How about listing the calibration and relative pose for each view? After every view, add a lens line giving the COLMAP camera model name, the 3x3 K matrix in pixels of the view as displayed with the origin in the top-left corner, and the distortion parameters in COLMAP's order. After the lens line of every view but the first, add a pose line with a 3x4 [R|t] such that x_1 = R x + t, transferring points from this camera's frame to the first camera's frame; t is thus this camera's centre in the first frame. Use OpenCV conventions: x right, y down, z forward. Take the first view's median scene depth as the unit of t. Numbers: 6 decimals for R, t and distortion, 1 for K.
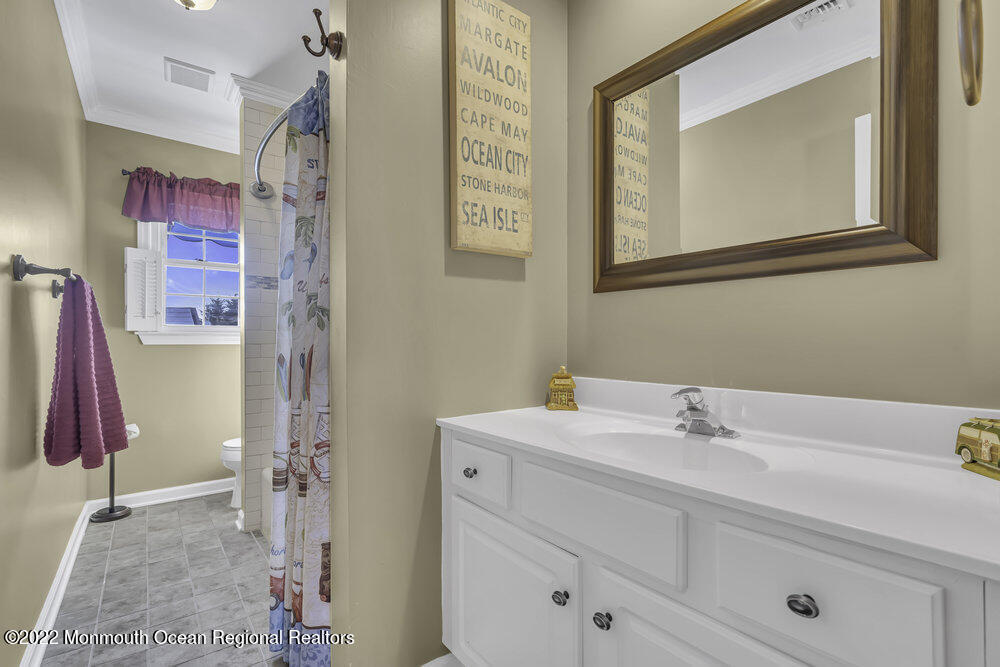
lens RADIAL K [[455.0, 0, 498.4], [0, 455.0, 337.9], [0, 0, 1]] dist [-0.003853, 0.001931]
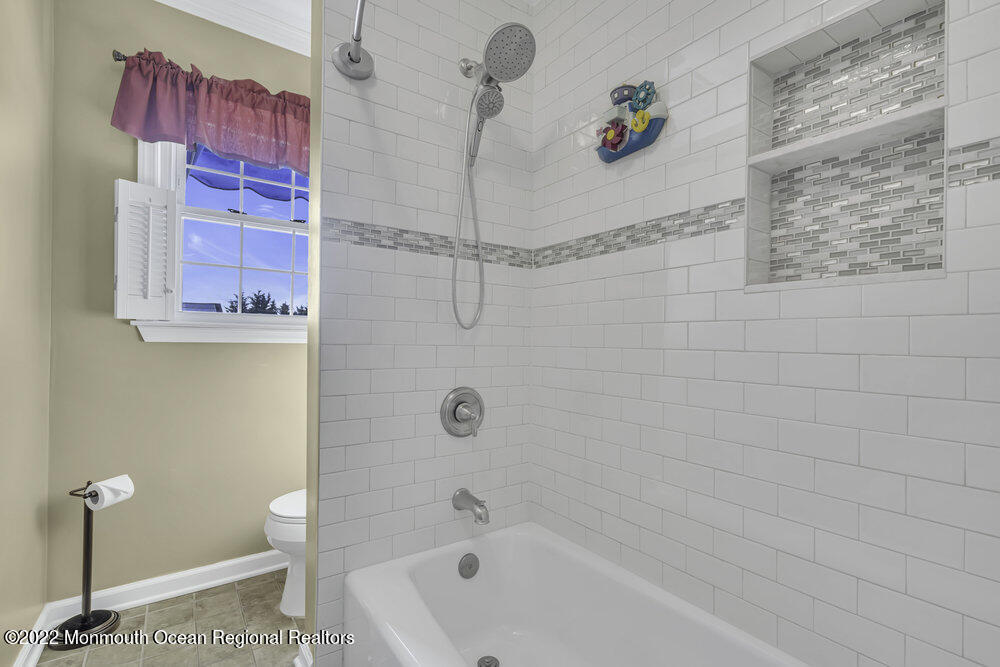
lens RADIAL K [[455.0, 0, 501.3], [0, 455.0, 335.0], [0, 0, 1]] dist [-0.003853, 0.001931]
pose [[0.999463, 0.010798, -0.030934, -0.282945], [-0.011013, 0.999916, -0.006787, 0.004477], [0.030858, 0.007124, 0.999498, 0.404806]]
